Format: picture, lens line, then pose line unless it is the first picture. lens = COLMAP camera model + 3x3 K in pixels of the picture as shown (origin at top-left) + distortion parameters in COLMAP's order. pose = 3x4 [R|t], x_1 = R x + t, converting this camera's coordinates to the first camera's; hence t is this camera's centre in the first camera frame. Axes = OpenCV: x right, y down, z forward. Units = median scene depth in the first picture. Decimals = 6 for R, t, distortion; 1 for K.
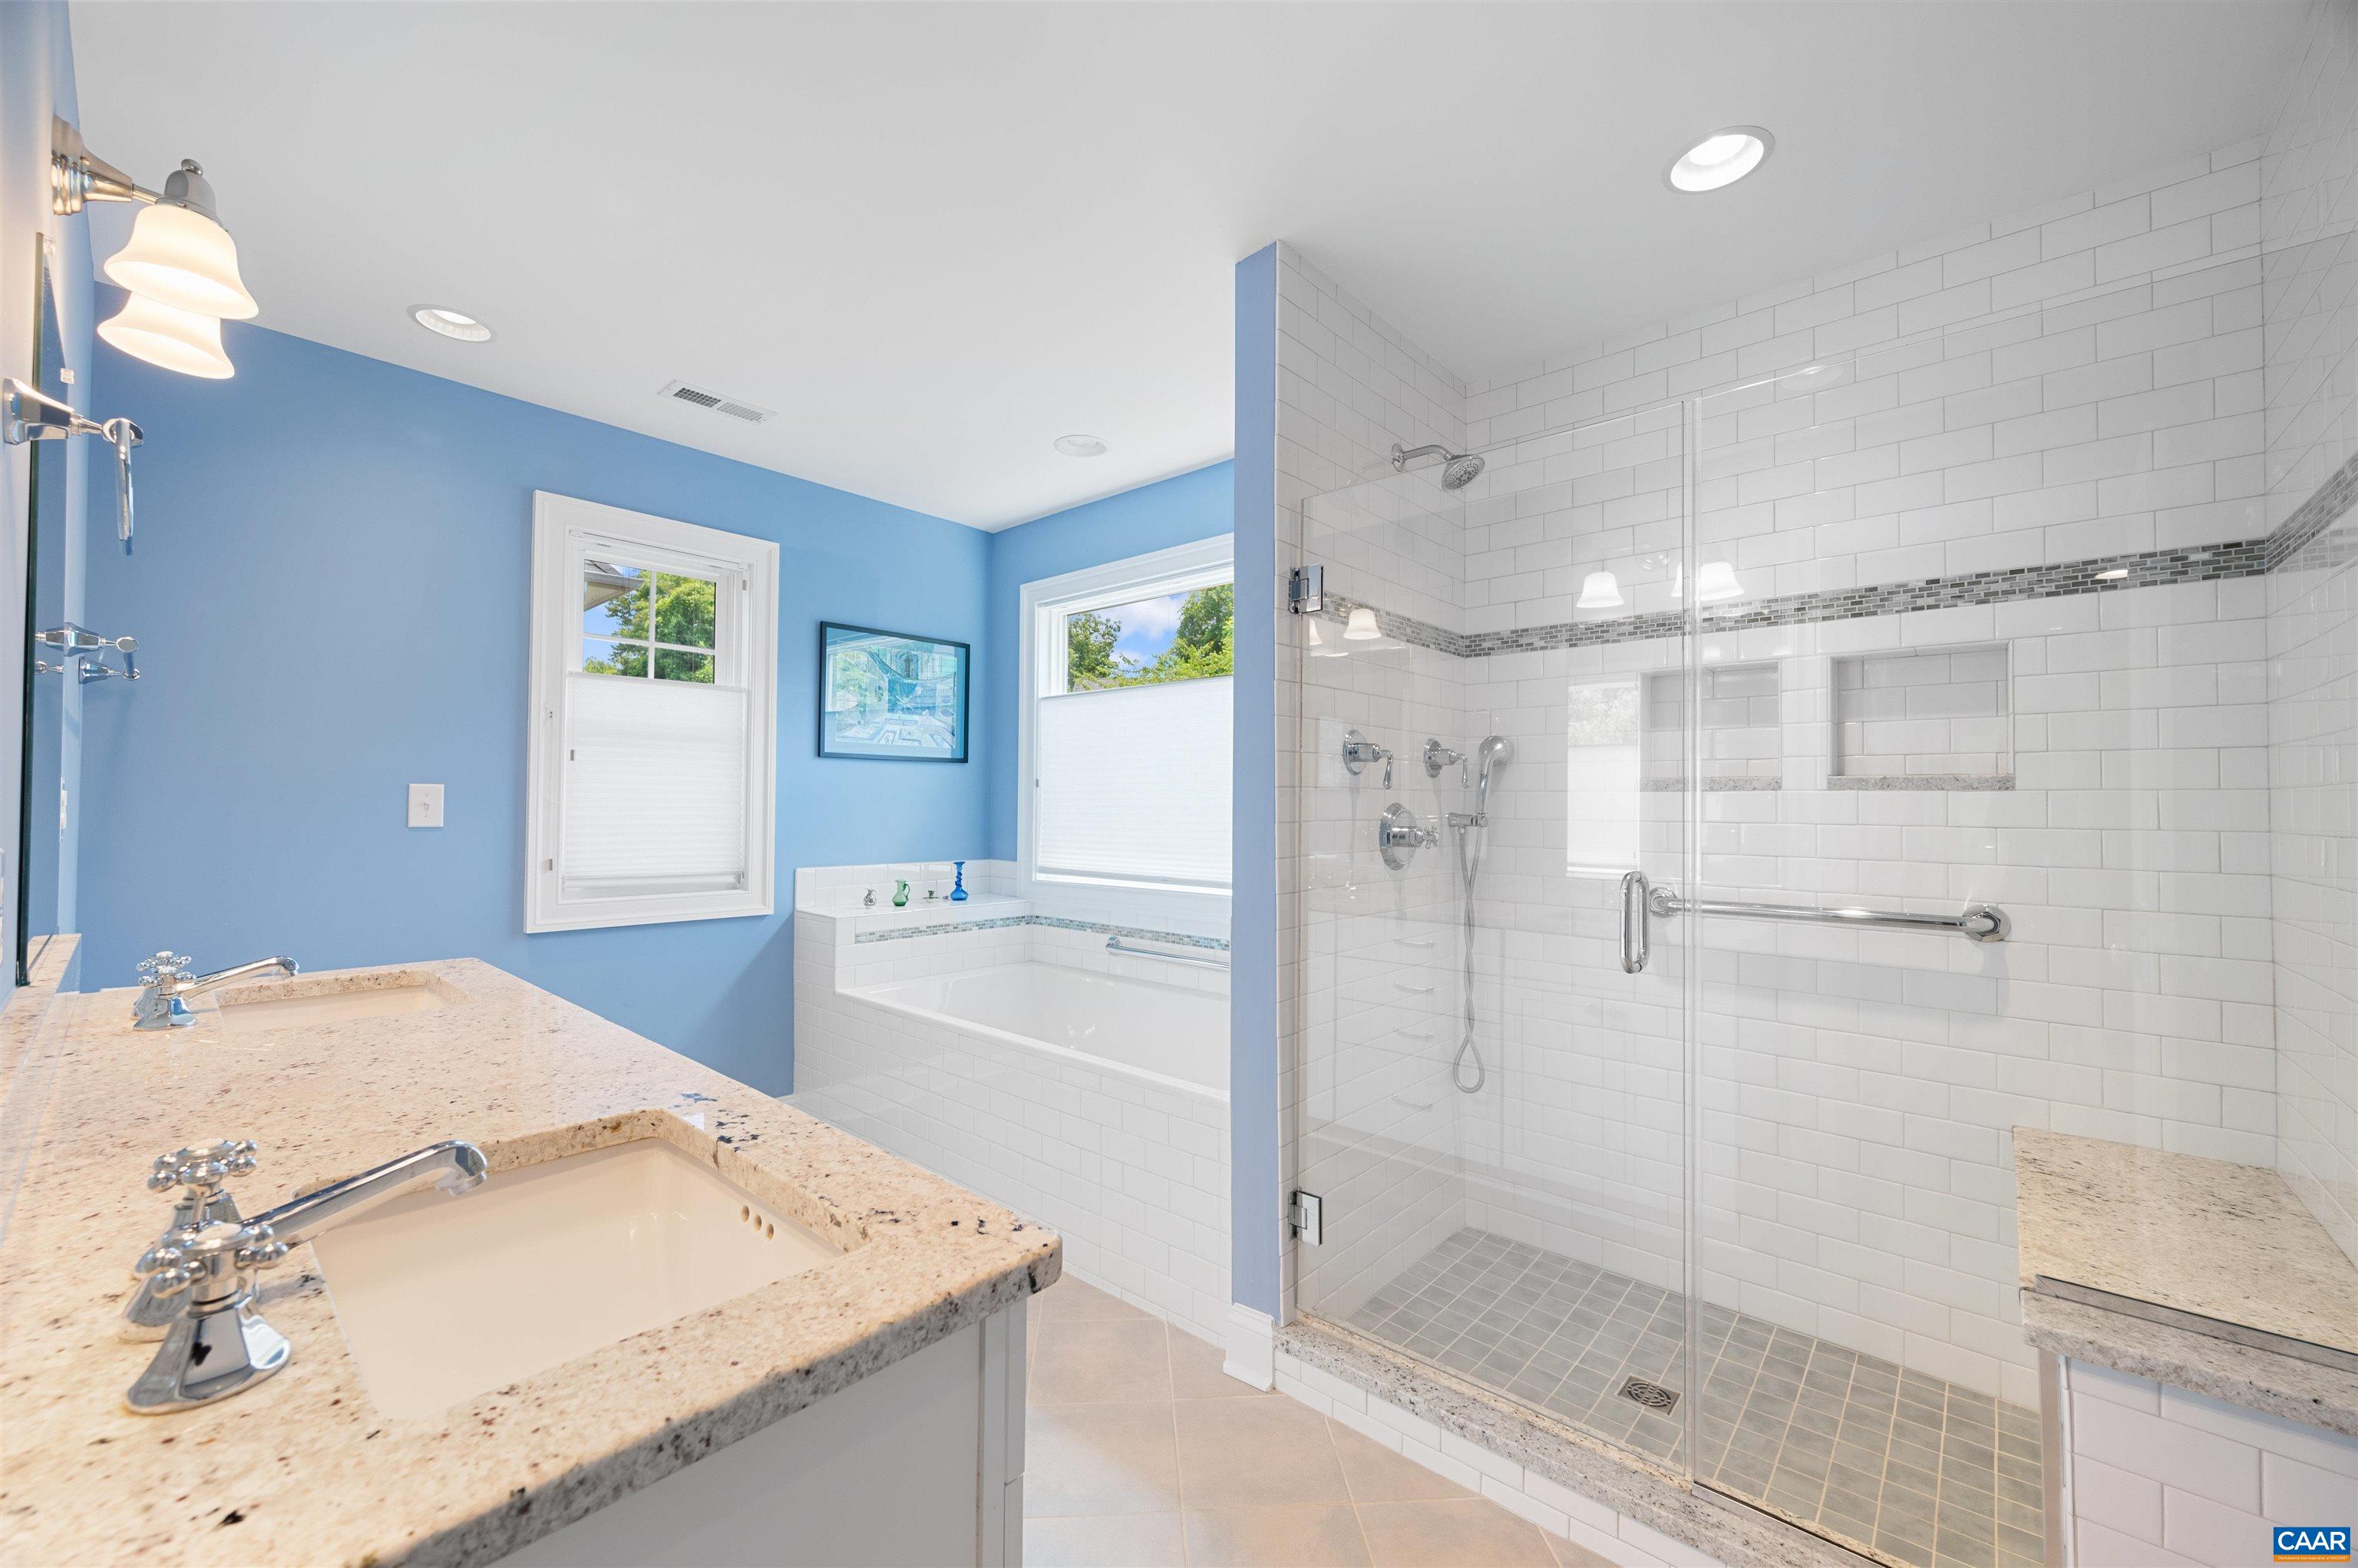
lens RADIAL K [[932.0, 0, 1181.4], [0, 932.0, 792.2], [0, 0, 1]] dist [-0.000221, -0.000064]
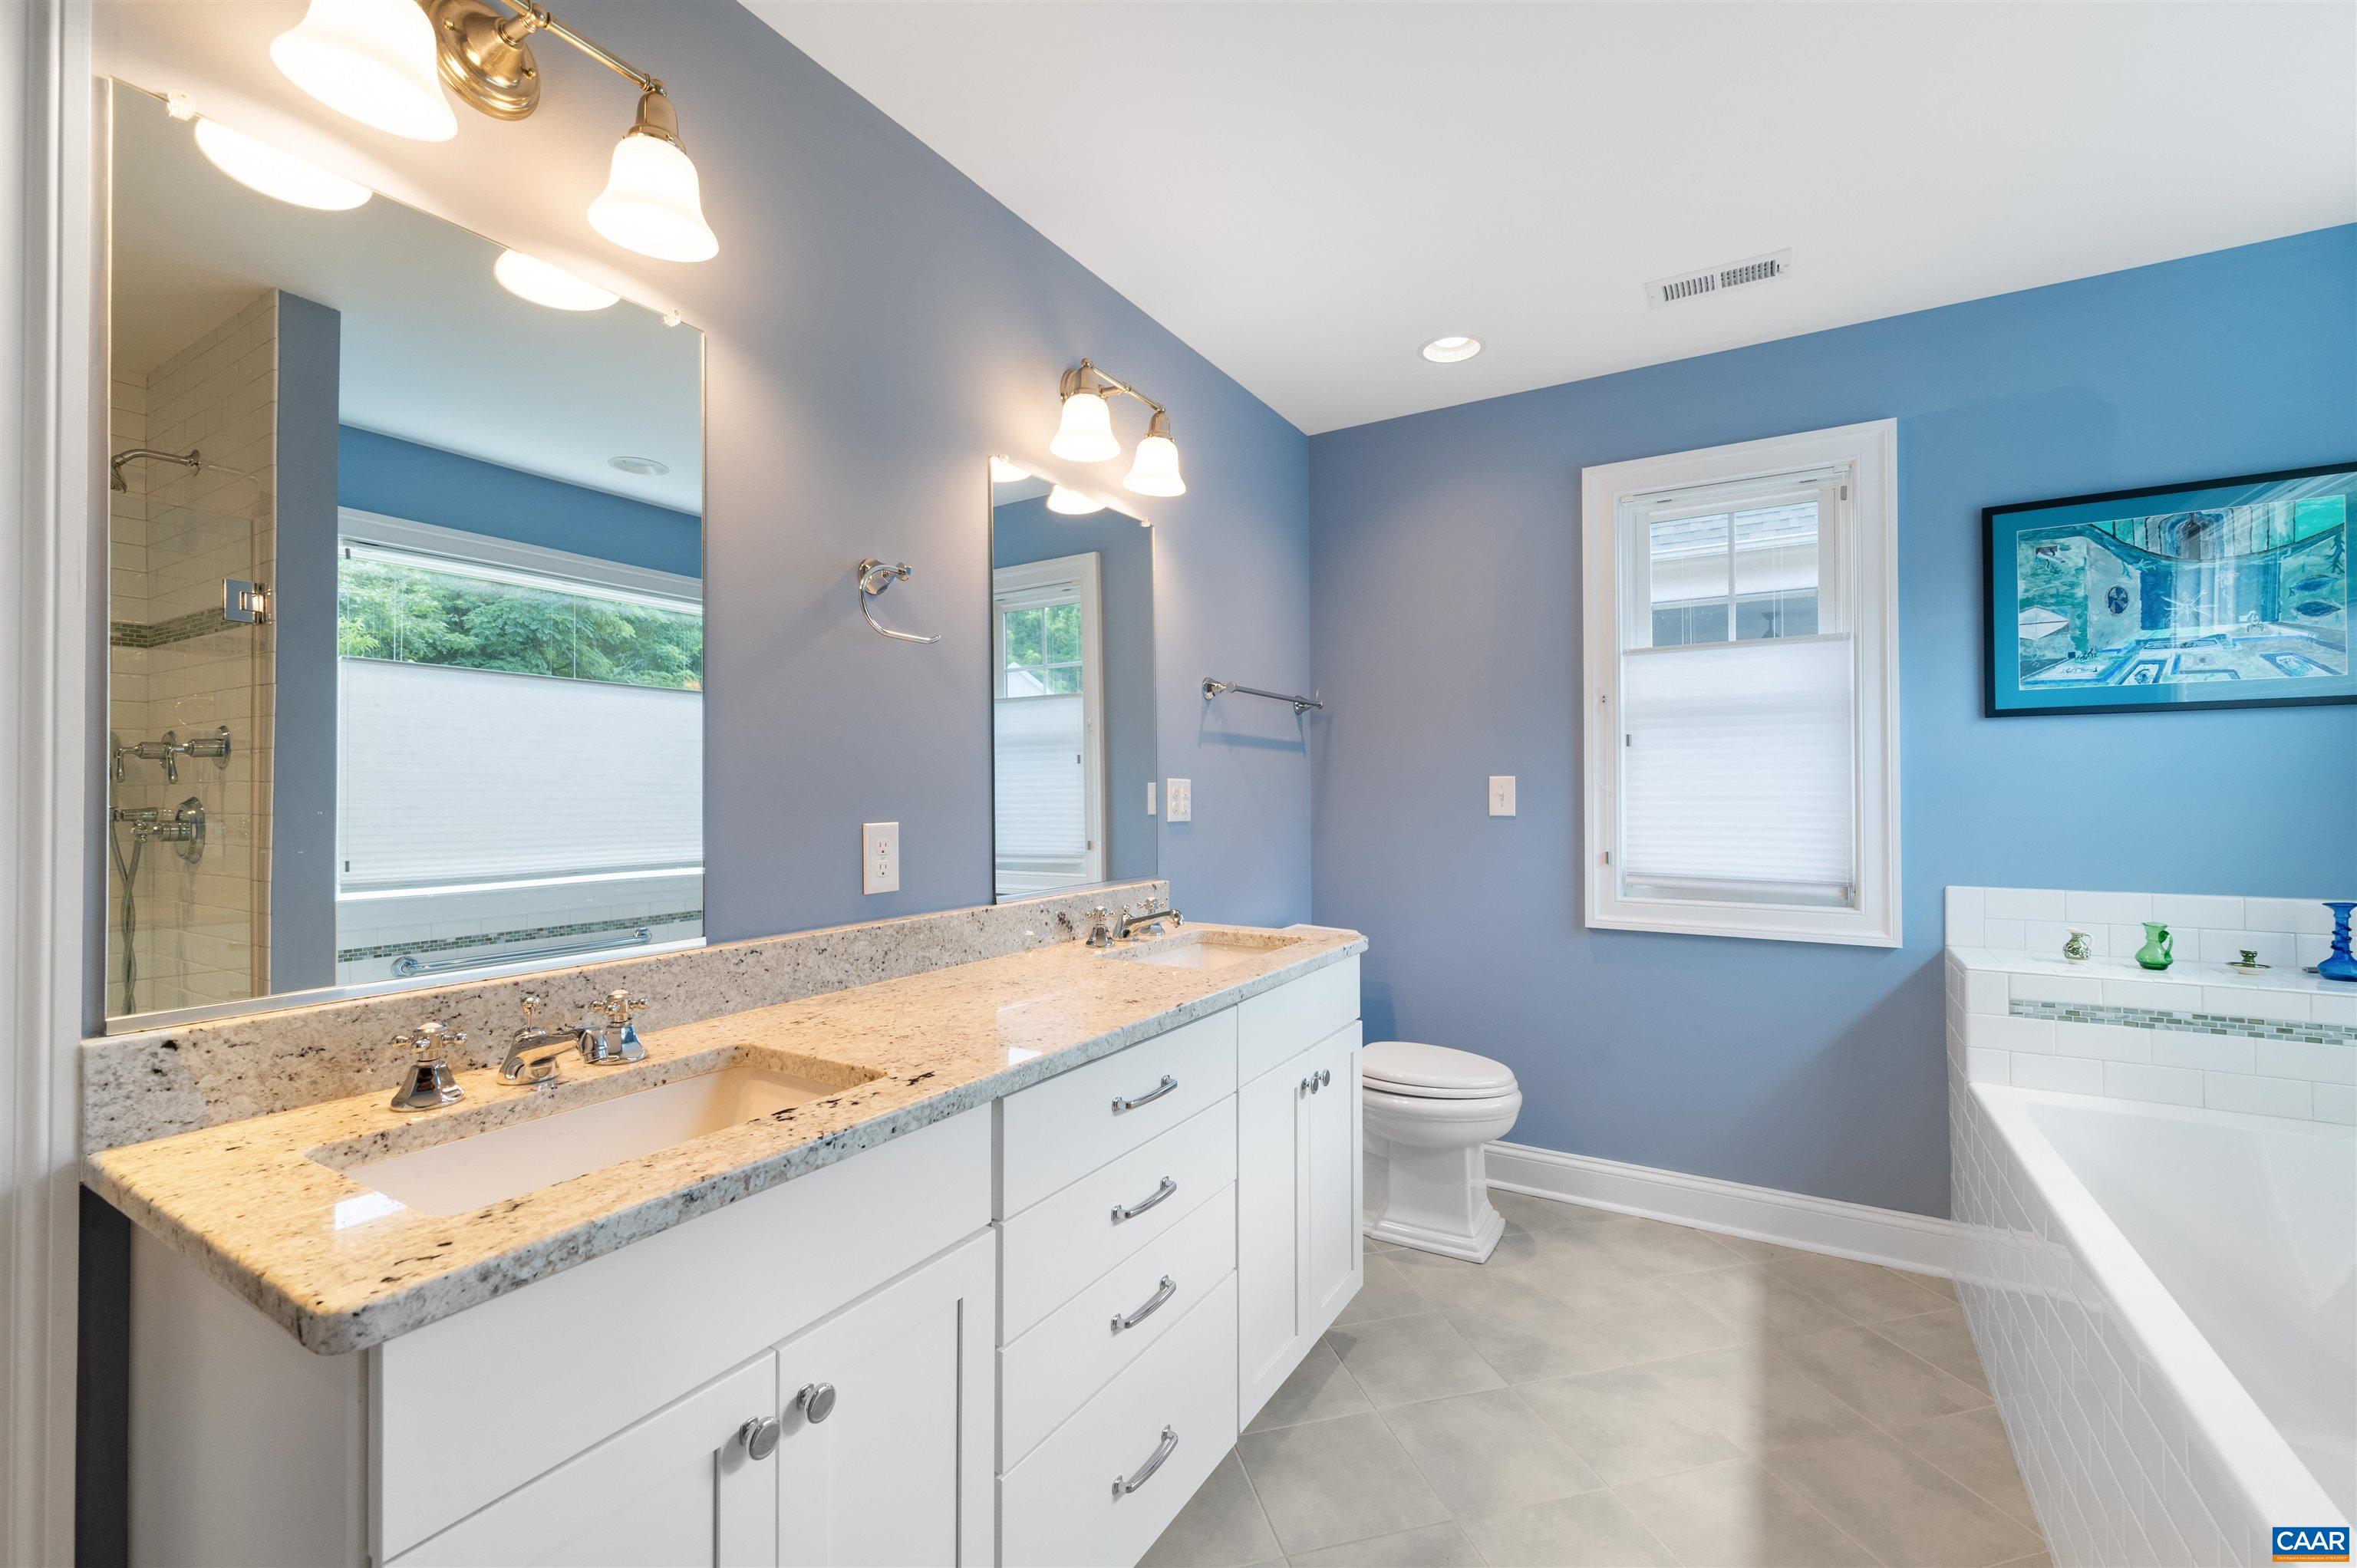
lens RADIAL K [[977.4, 0, 1182.1], [0, 977.4, 784.6], [0, 0, 1]] dist [-0.000502, 0.000188]
pose [[0.180724, -0.016949, -0.983388, 0.182224], [0.019962, 0.999709, -0.013562, 0.007012], [0.983331, -0.017179, 0.181010, 0.331596]]
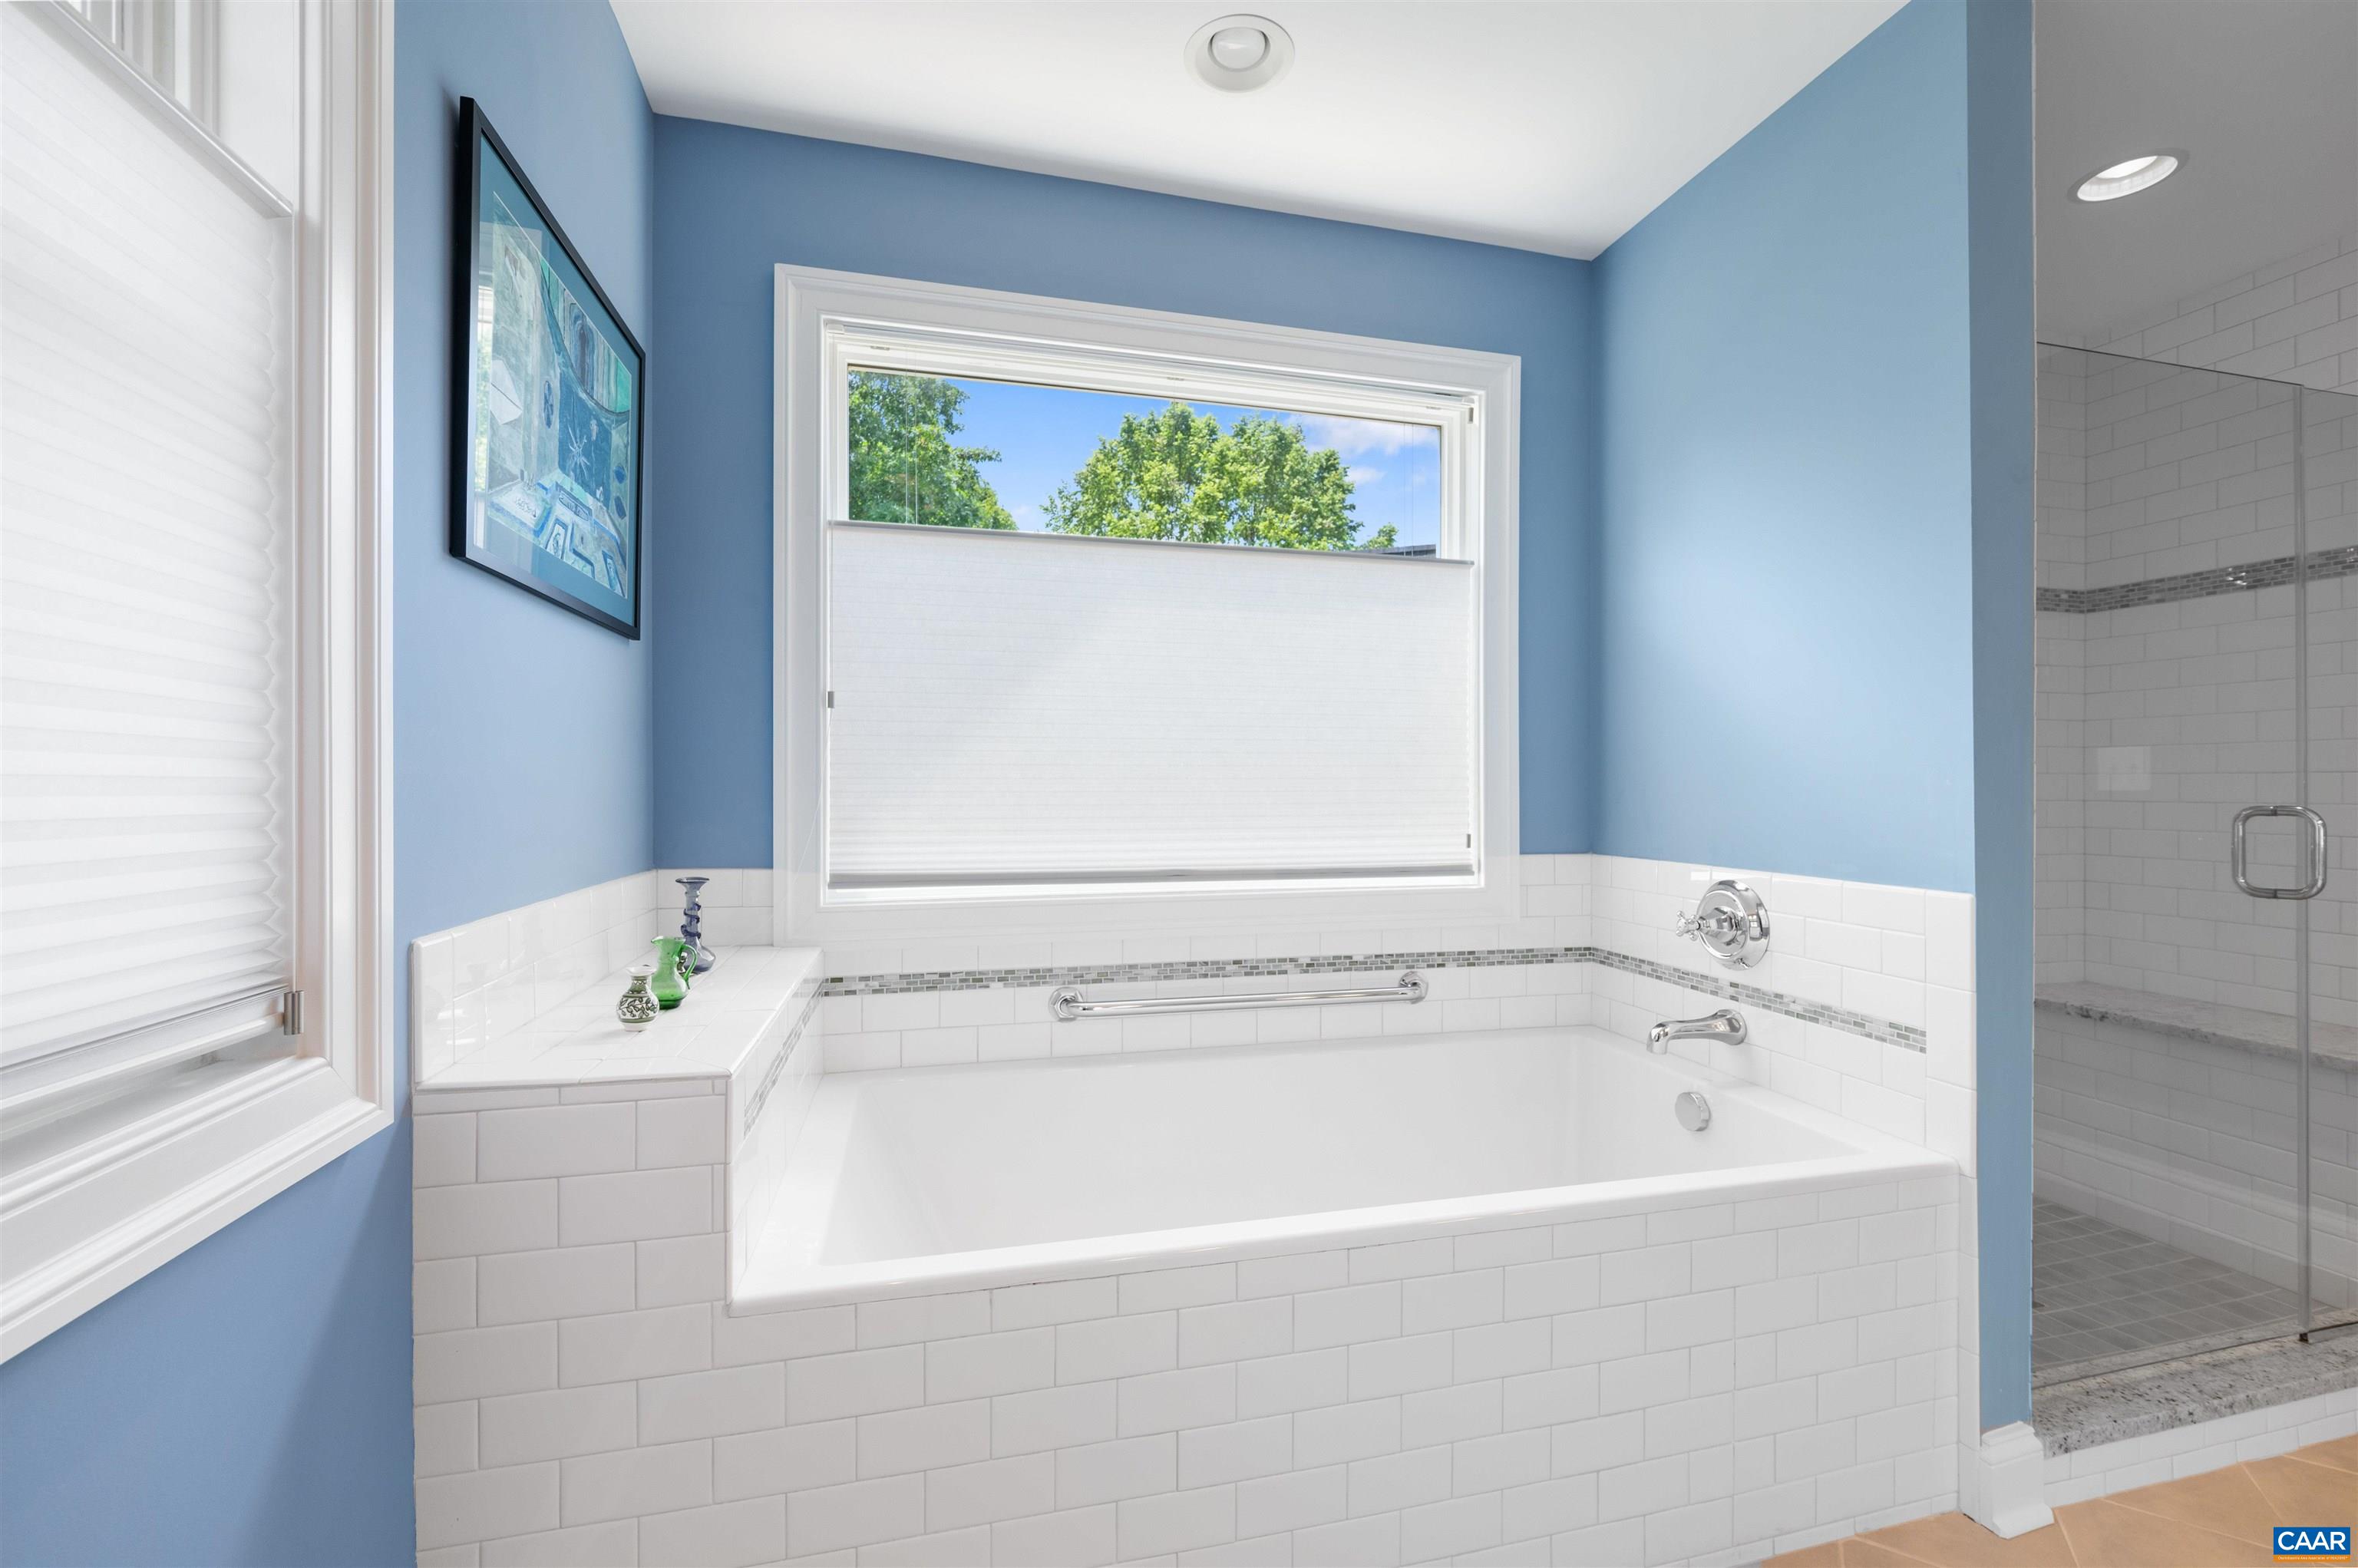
lens RADIAL K [[977.8, 0, 1185.3], [0, 977.8, 780.6], [0, 0, 1]] dist [-0.000502, 0.000188]
pose [[0.551387, 0.000717, 0.834249, -0.532125], [-0.015135, 0.999844, 0.009144, 0.027753], [-0.834112, -0.017668, 0.551312, 0.647178]]
